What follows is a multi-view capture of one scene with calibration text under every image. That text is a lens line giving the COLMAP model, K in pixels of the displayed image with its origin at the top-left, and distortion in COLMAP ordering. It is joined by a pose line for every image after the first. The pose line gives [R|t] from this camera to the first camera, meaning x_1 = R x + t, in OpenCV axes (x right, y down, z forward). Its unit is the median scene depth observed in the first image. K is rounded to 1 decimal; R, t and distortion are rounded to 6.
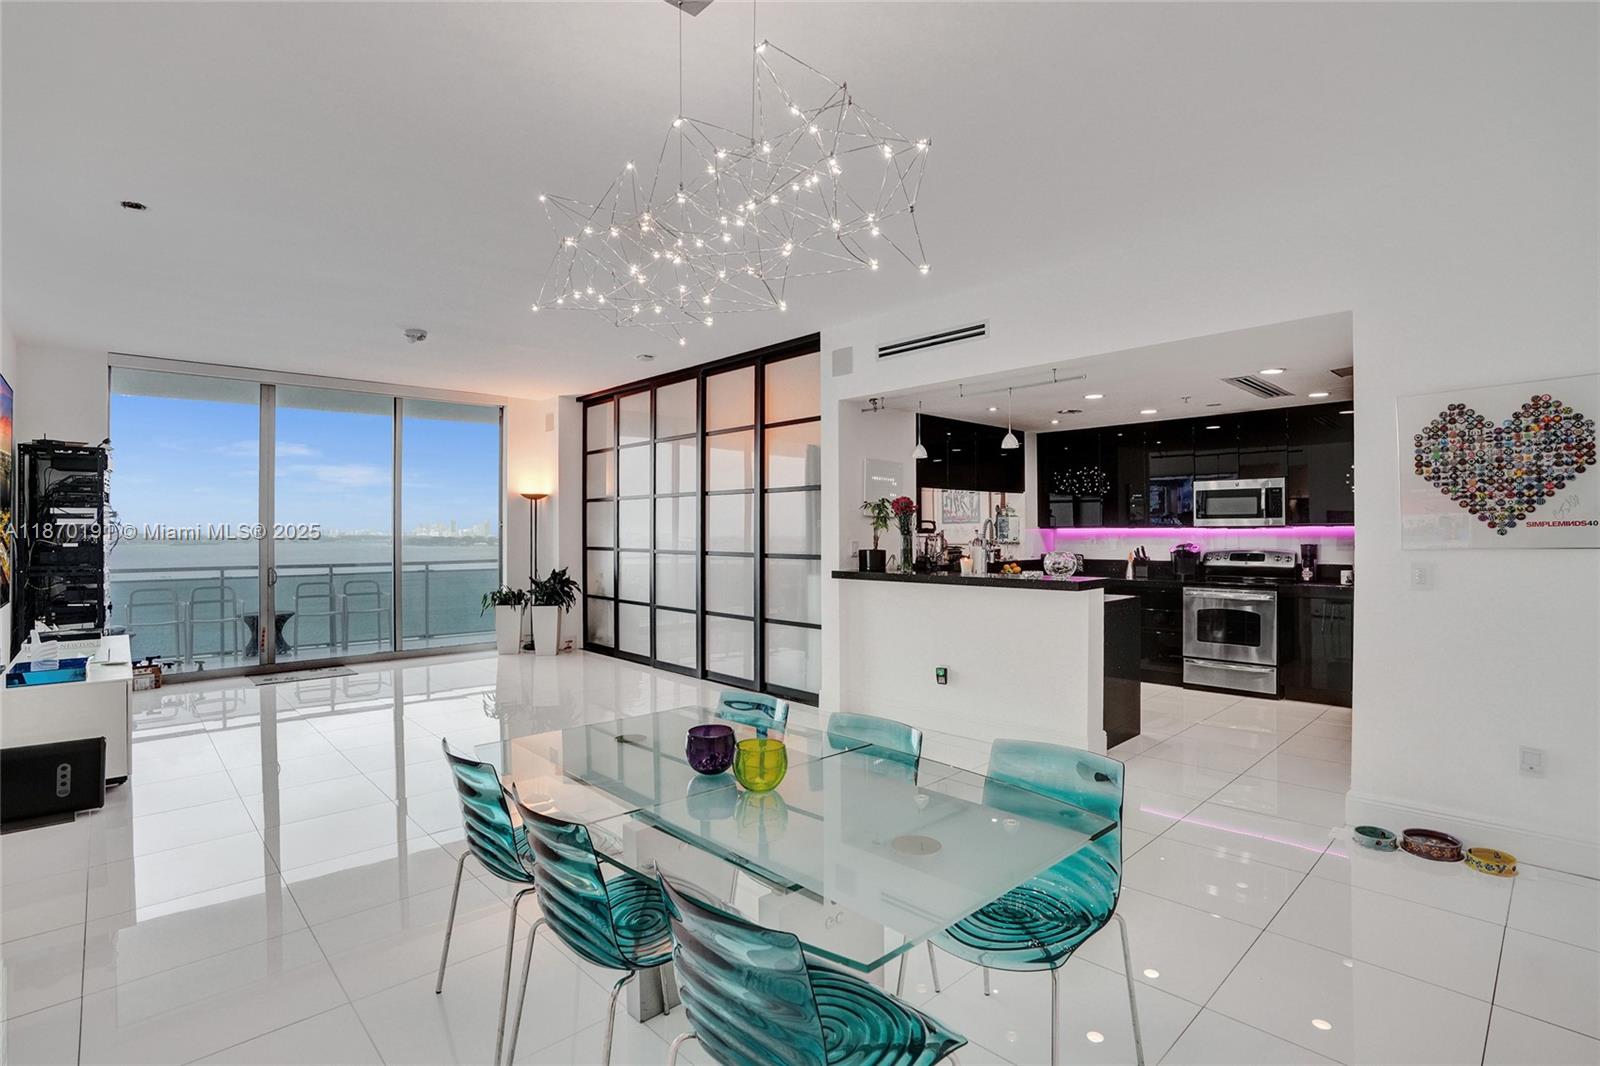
lens RADIAL K [[740.8, 0, 814.7], [0, 740.8, 529.8], [0, 0, 1]] dist [-0.000051, 0.000348]
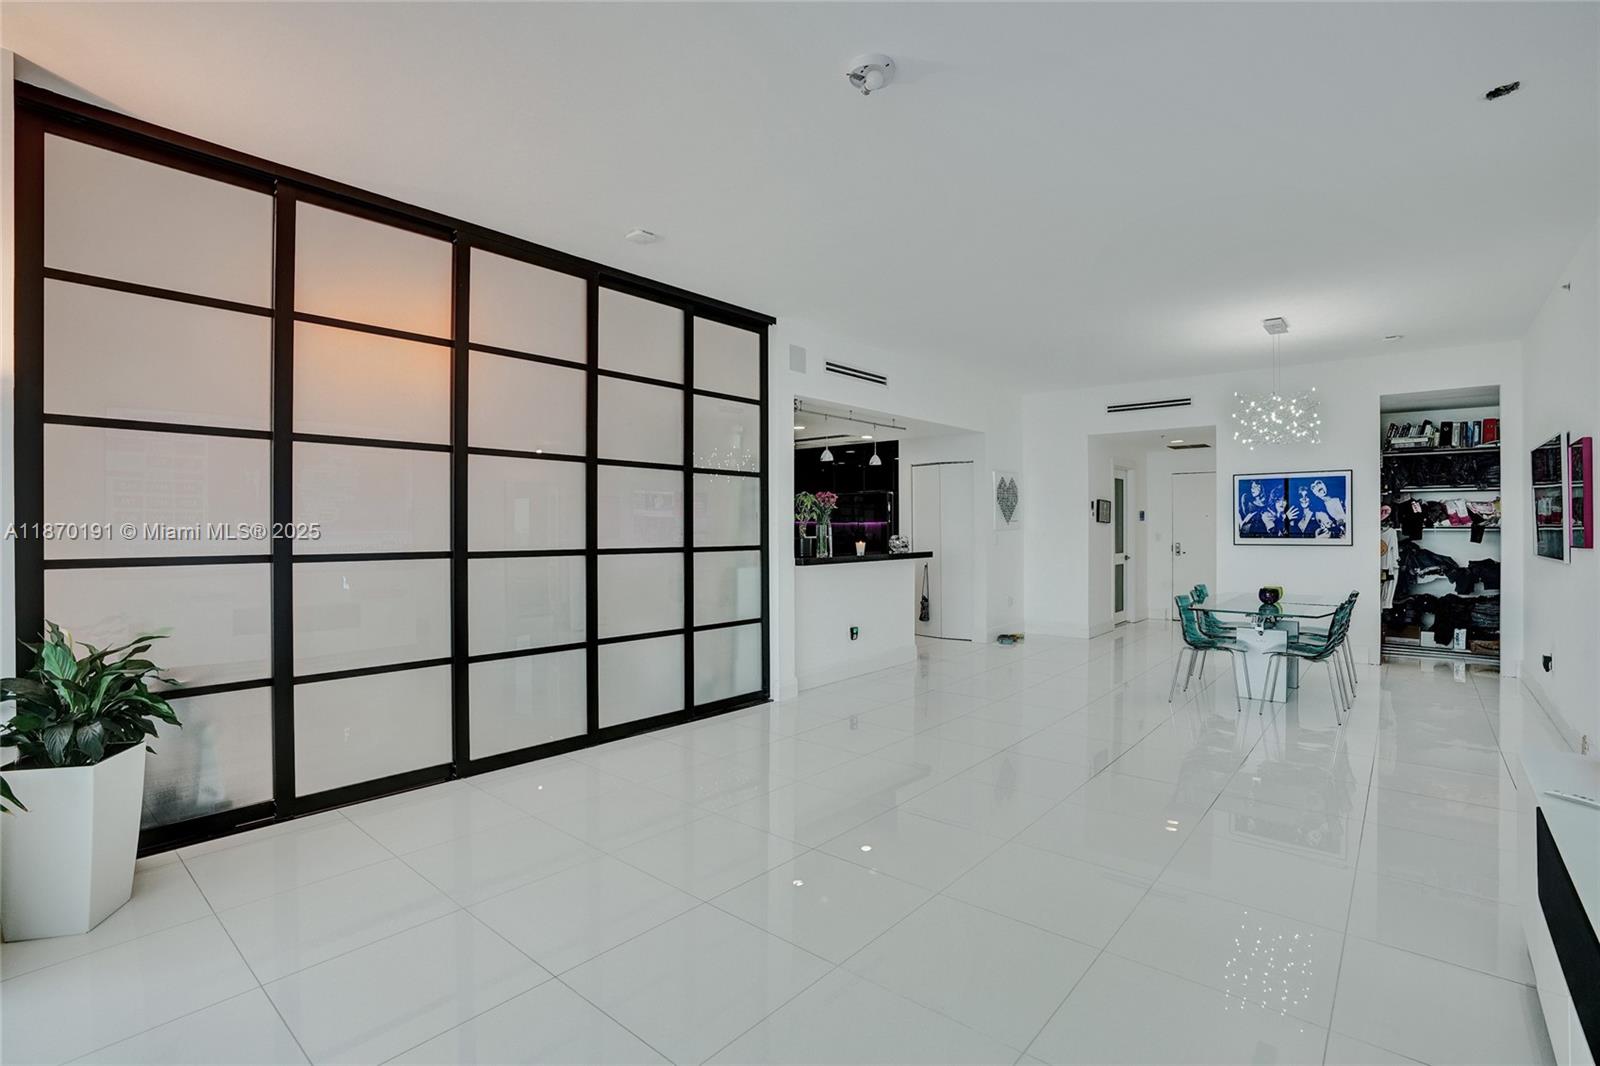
lens RADIAL K [[740.8, 0, 814.7], [0, 740.8, 529.8], [0, 0, 1]] dist [-0.000051, 0.000348]
pose [[-0.085637, 0.000099, 0.996326, -0.872937], [-0.000959, 1.000000, -0.000182, 0.013006], [-0.996326, -0.000971, -0.085637, 0.924410]]
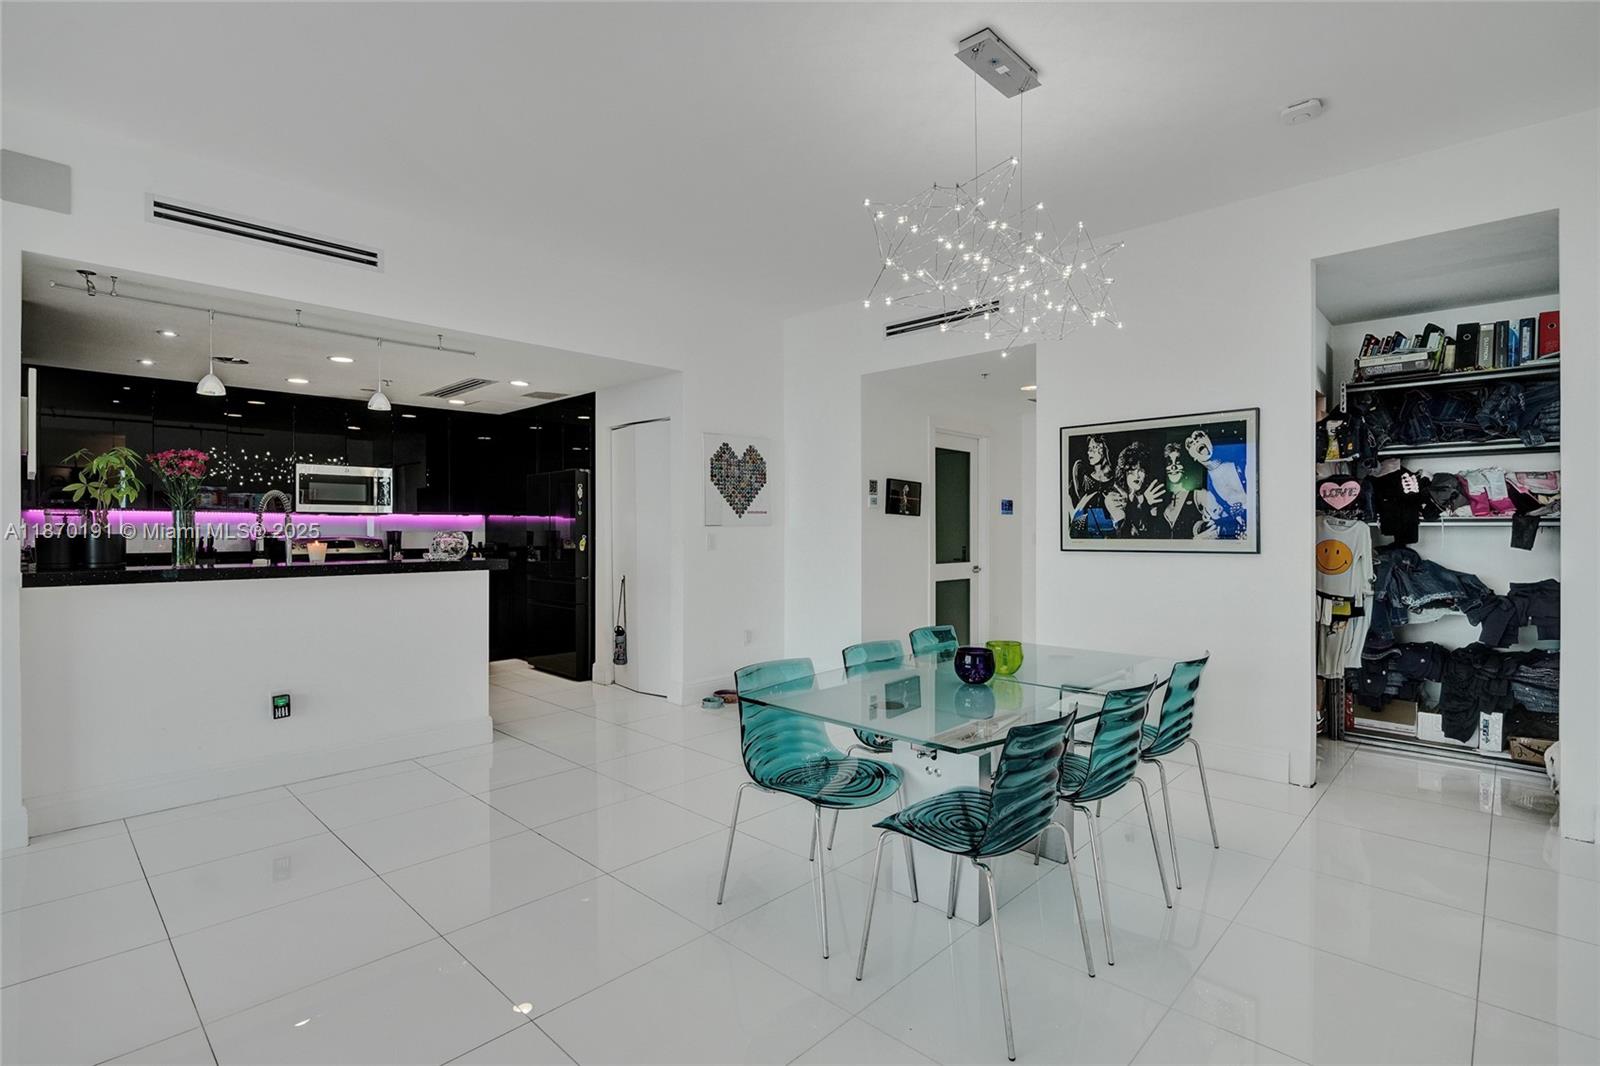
lens RADIAL K [[732.5, 0, 800.0], [0, 732.5, 533.0], [0, 0, 1]] dist [-0.000677, -0.000295]
pose [[0.014409, 0.001010, 0.999896, -0.417035], [-0.003400, 0.999994, -0.000961, 0.021498], [-0.999890, -0.003386, 0.014412, 0.381068]]
